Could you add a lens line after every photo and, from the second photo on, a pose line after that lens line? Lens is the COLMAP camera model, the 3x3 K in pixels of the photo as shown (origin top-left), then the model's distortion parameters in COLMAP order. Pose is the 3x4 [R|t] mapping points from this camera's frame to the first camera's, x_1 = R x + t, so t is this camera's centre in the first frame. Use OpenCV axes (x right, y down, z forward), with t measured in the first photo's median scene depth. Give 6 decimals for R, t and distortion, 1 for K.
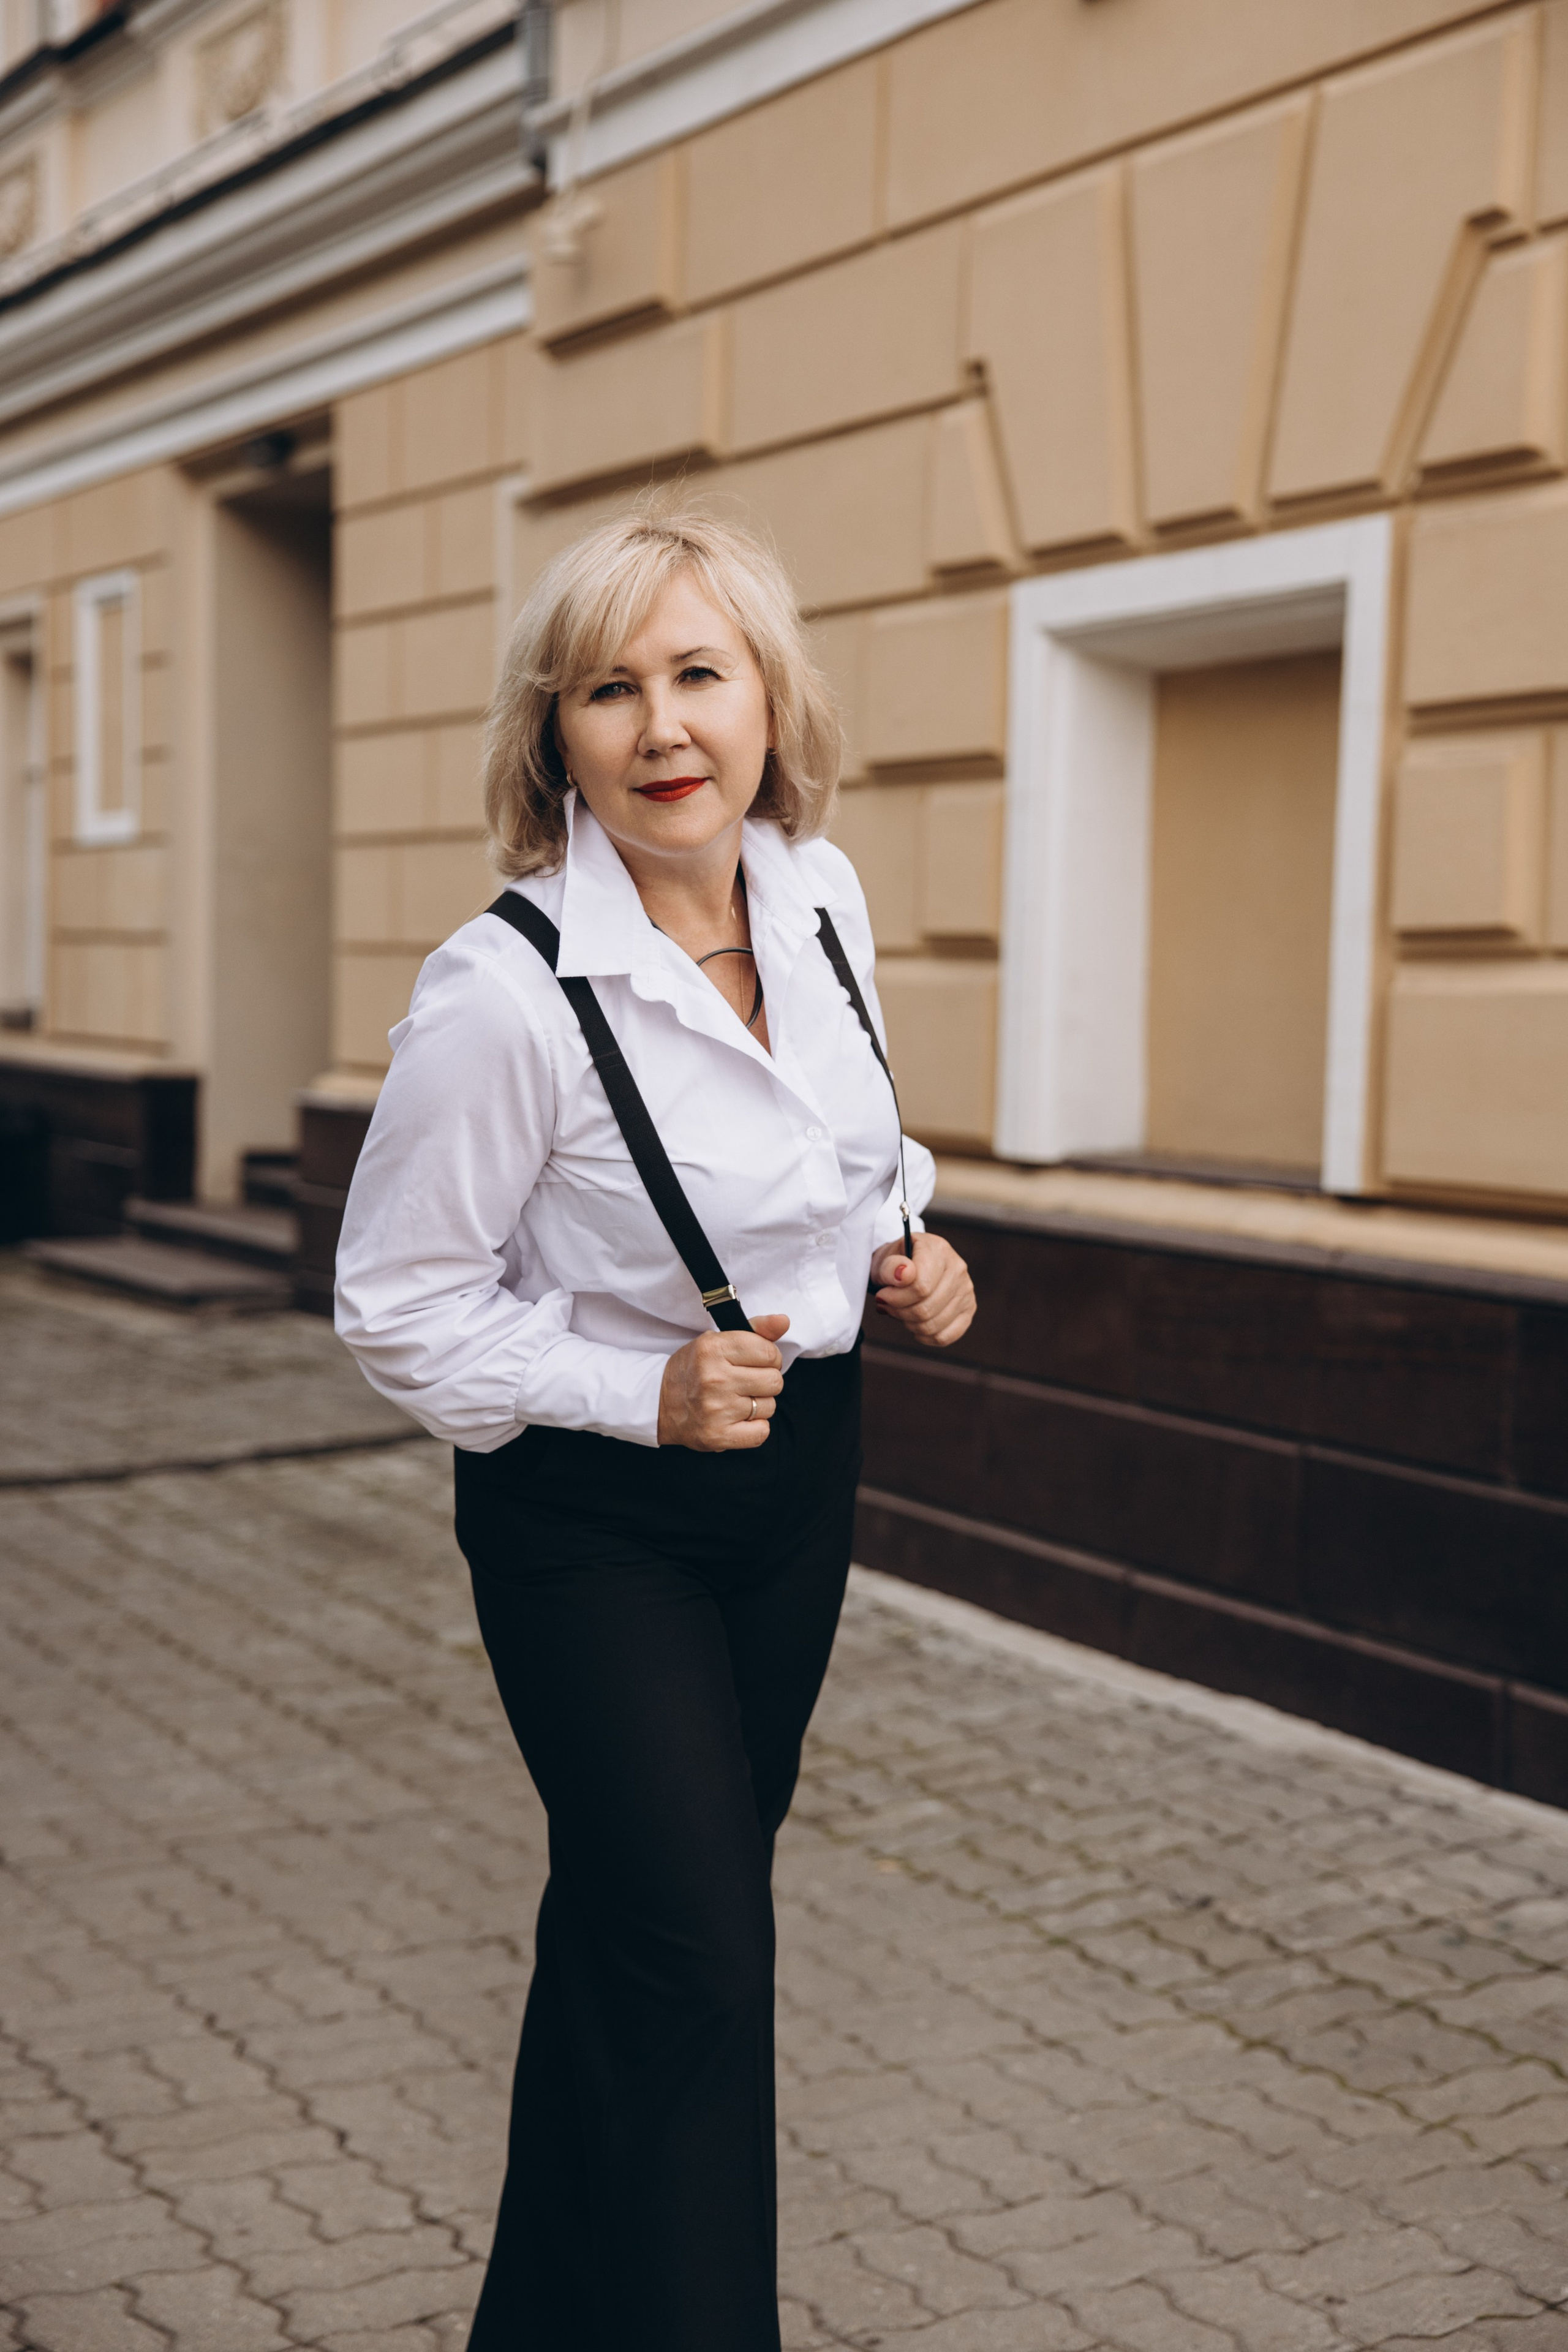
lens RADIAL K [[3426.3, 0, 771.3], [0, 3426.3, 1176.3], [0, 0, 1]] dist [0.431297, -1.094093]
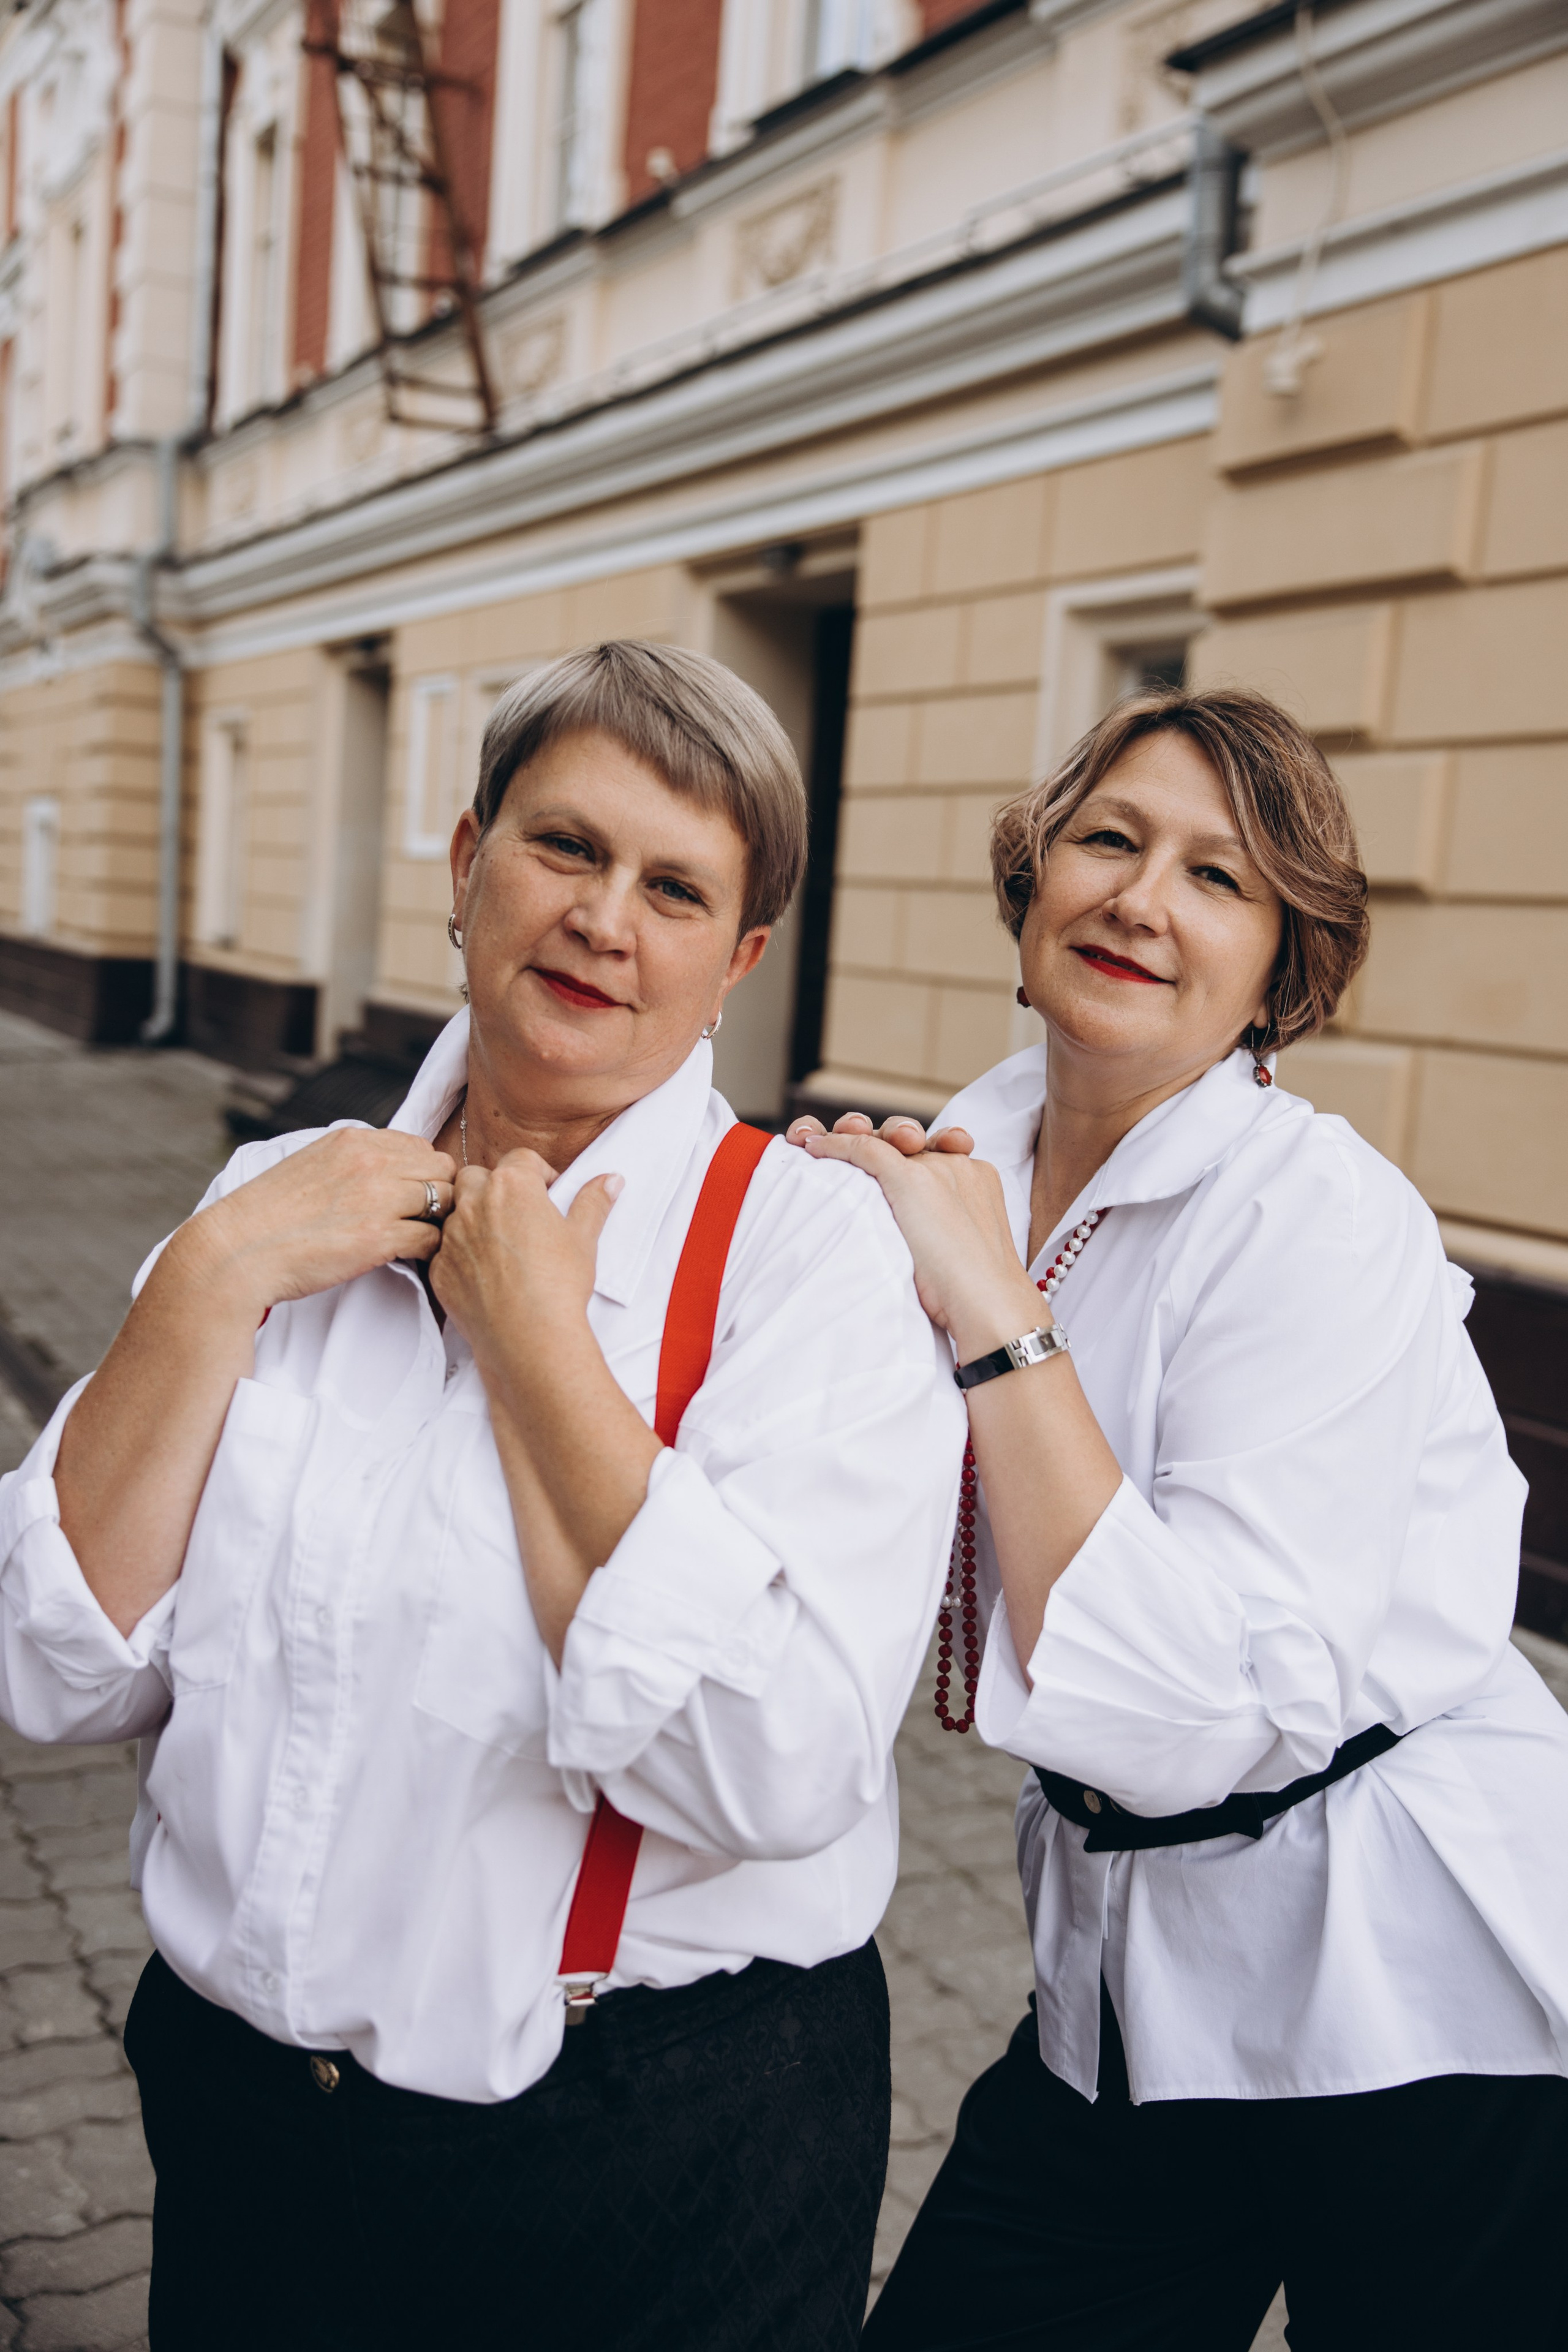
lens RADIAL K [[2302.8, 0, 781.9], [0, 2302.8, 1137.6], [0, 0, 1]] dist [0.195744, -0.302175]
pose [[0.998780, 0.049343, 0.001750, -0.255111], [-0.049374, 0.998116, 0.036426, -0.063404], [0.000050, -0.036468, 0.999335, 0.334116]]
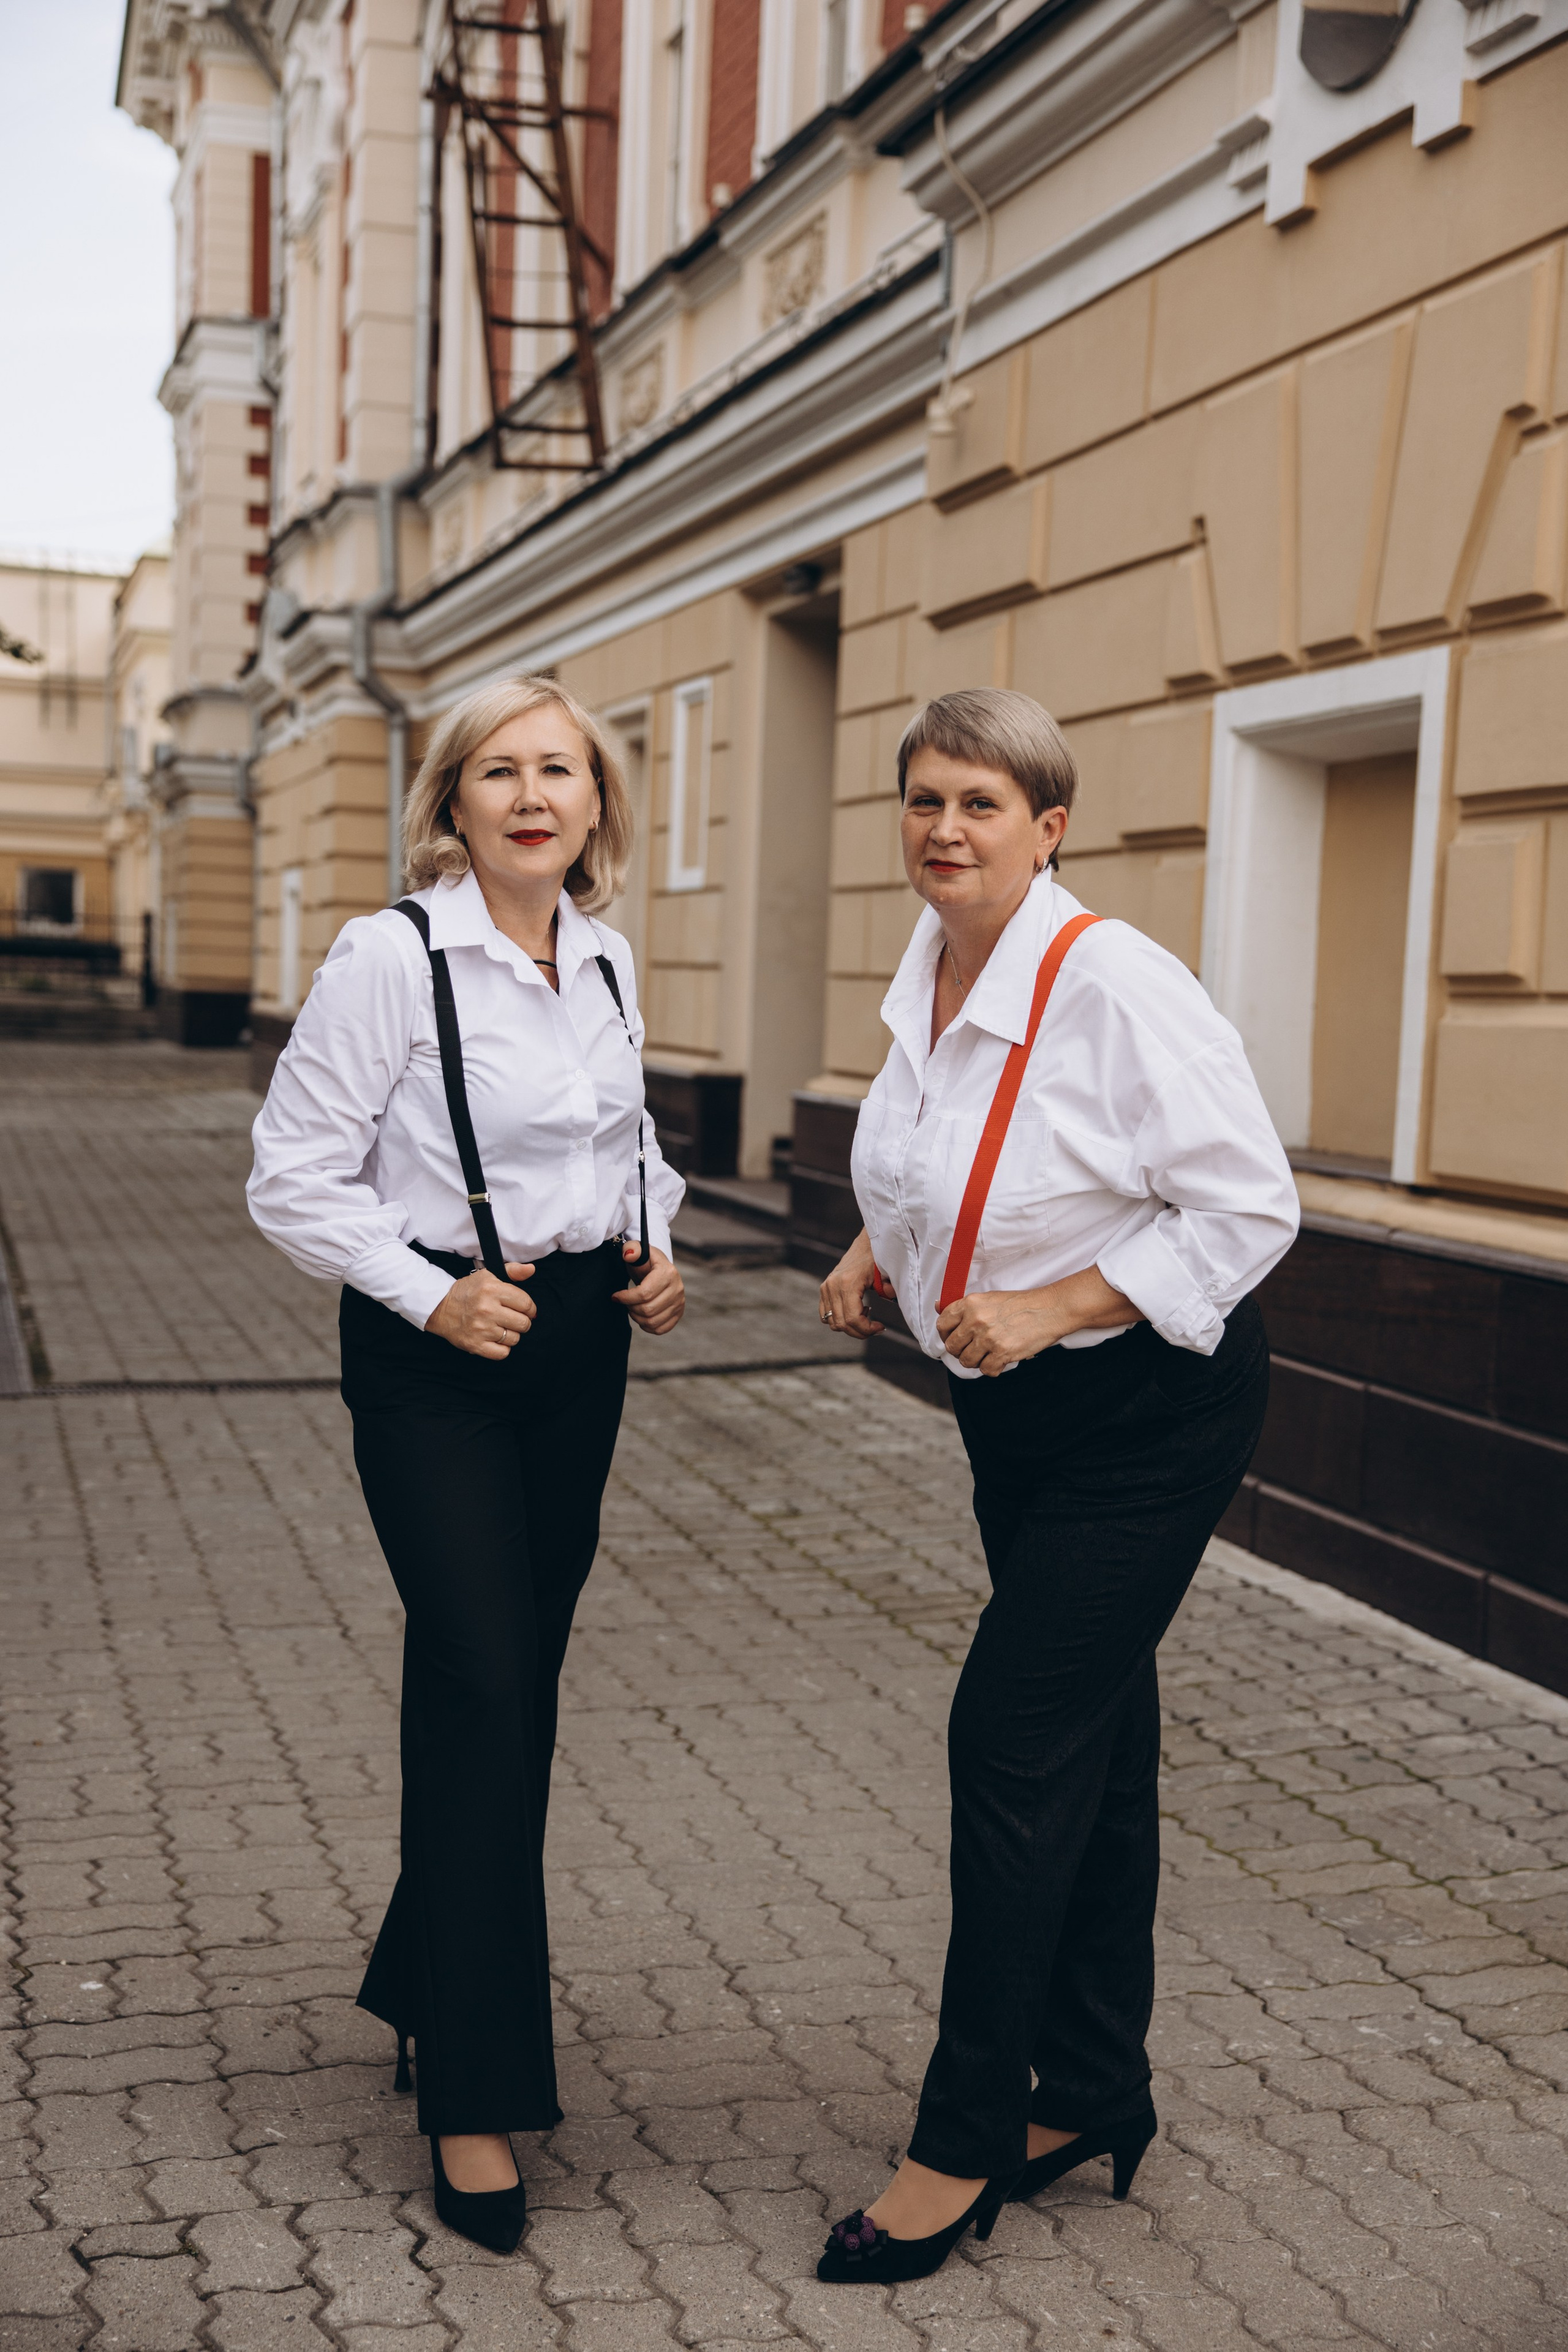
lens RADIAL K [[2949.7, 0, 771.2], [0, 2949.7, 1179.5], [0, 0, 1]] dist [0.348623, -0.822898]
pose [[0.977442, 0.028801, -0.209229, 0.143629], [-0.028093, 0.999585, 0.006355, 0.002363], [0.209326, -0.000334, 0.977846, -0.090169]]
